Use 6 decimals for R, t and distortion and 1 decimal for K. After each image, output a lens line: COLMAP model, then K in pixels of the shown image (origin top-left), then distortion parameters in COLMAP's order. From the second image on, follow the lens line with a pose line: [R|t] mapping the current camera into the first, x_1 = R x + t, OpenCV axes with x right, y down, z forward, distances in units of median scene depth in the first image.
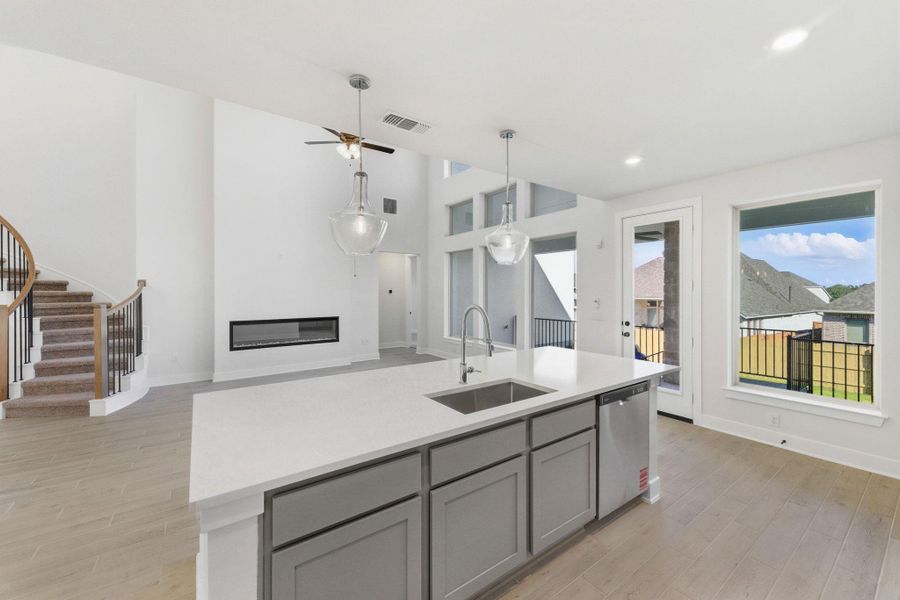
lens RADIAL K [[348.0, 0, 450.4], [0, 348.0, 289.3], [0, 0, 1]] dist [0.000977, 0.000015]
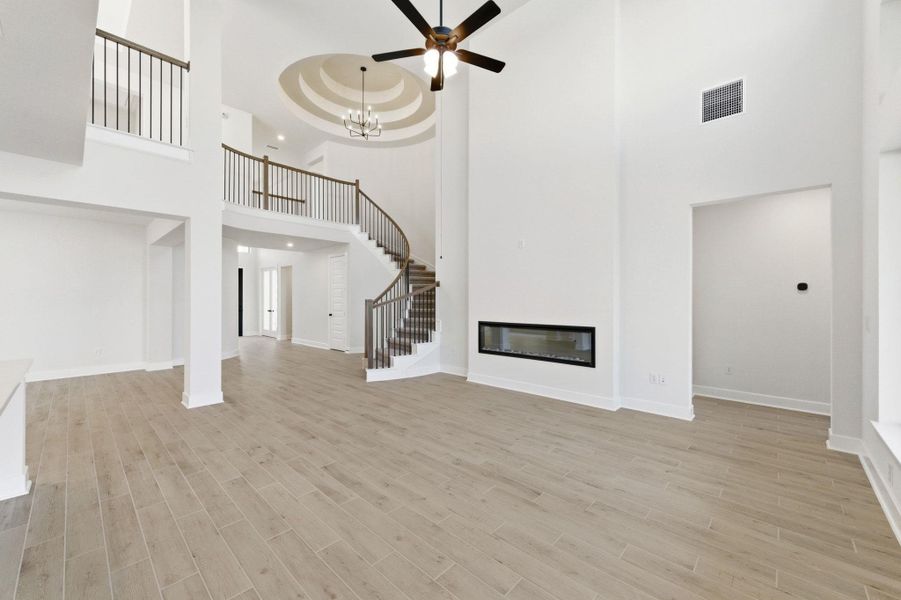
lens RADIAL K [[352.6, 0, 460.2], [0, 352.6, 298.2], [0, 0, 1]] dist [0.001949, -0.000006]
pose [[0.218274, 0.001595, -0.975886, 0.245599], [0.004306, 0.999987, 0.002597, 0.023182], [0.975878, -0.004769, 0.218265, 0.628591]]
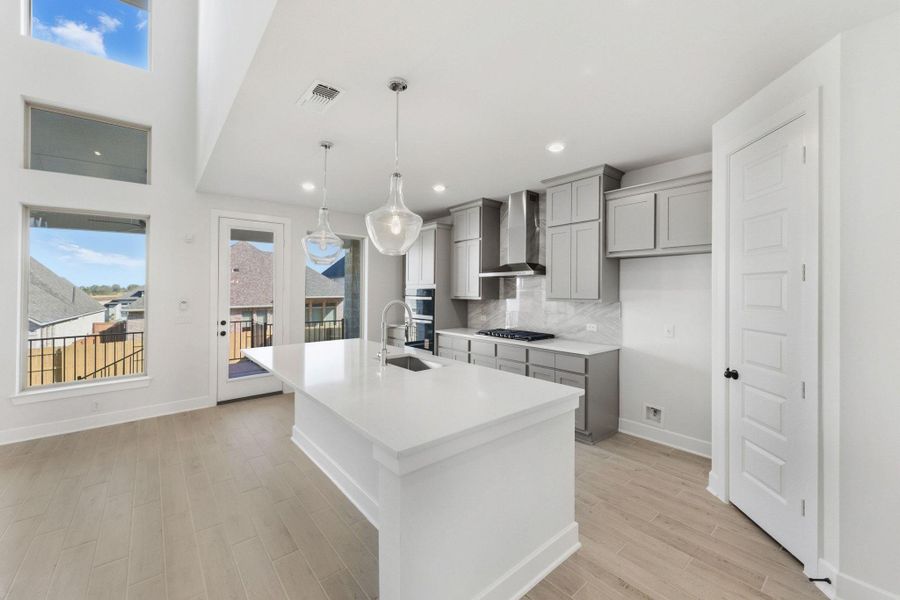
lens RADIAL K [[364.3, 0, 454.7], [0, 364.3, 295.3], [0, 0, 1]] dist [0.002305, 0.000130]
pose [[-0.085887, -0.011256, 0.996241, -0.381998], [-0.000533, 0.999937, 0.011252, 0.004136], [-0.996305, 0.000435, -0.085888, 0.268054]]
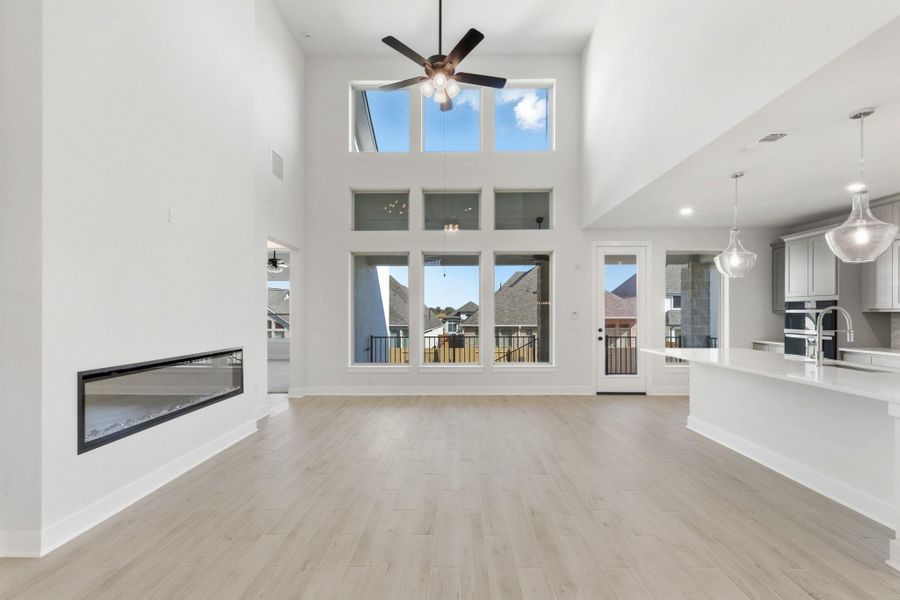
lens RADIAL K [[381.4, 0, 442.2], [0, 381.4, 310.9], [0, 0, 1]] dist [-0.003098, -0.000609]
pose [[0.613255, 0.004855, 0.789870, -0.604895], [-0.004184, 0.999987, -0.002898, 0.022657], [-0.789874, -0.001528, 0.613267, 0.384729]]
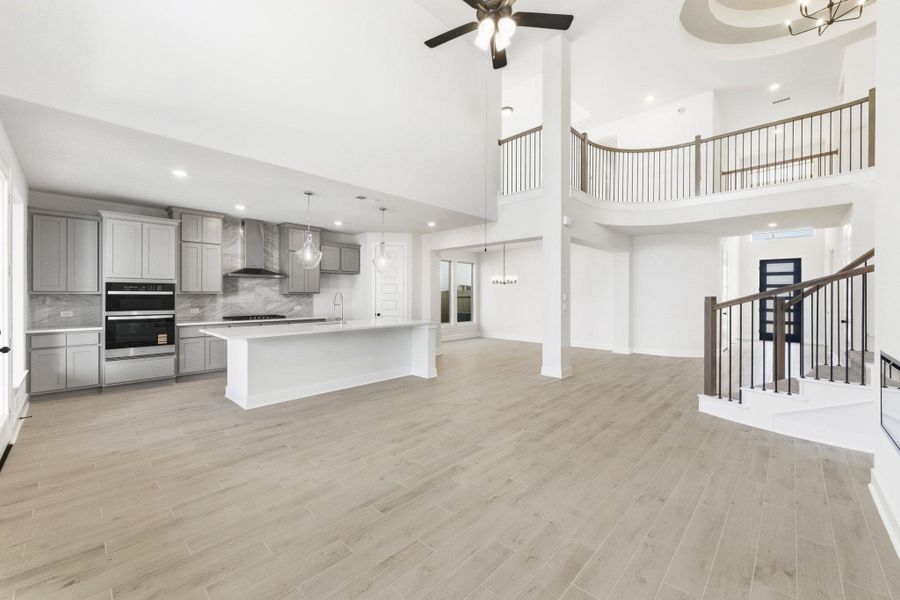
lens RADIAL K [[364.3, 0, 454.7], [0, 364.3, 295.3], [0, 0, 1]] dist [0.002305, 0.000130]
pose [[-0.980470, 0.000942, -0.196667, -0.073634], [0.001243, 0.999998, -0.001407, 0.025101], [0.196665, -0.001624, -0.980469, 1.108159]]
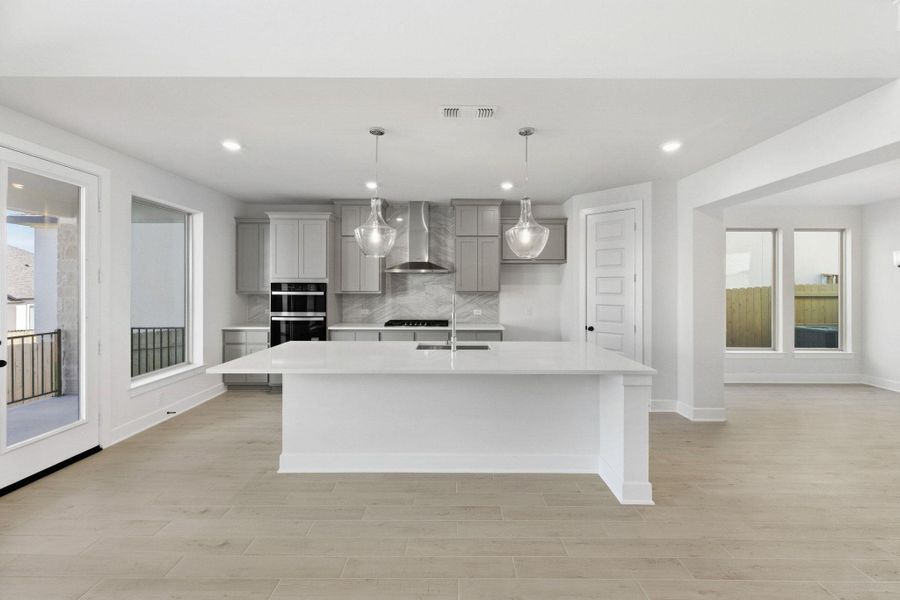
lens RADIAL K [[363.1, 0, 449.5], [0, 363.1, 287.4], [0, 0, 1]] dist [0.001980, 0.000061]
pose [[-0.810065, -0.001272, 0.586339, -0.243634], [-0.001324, 0.999999, 0.000340, 0.006887], [-0.586339, -0.000500, -0.810065, 0.667359]]
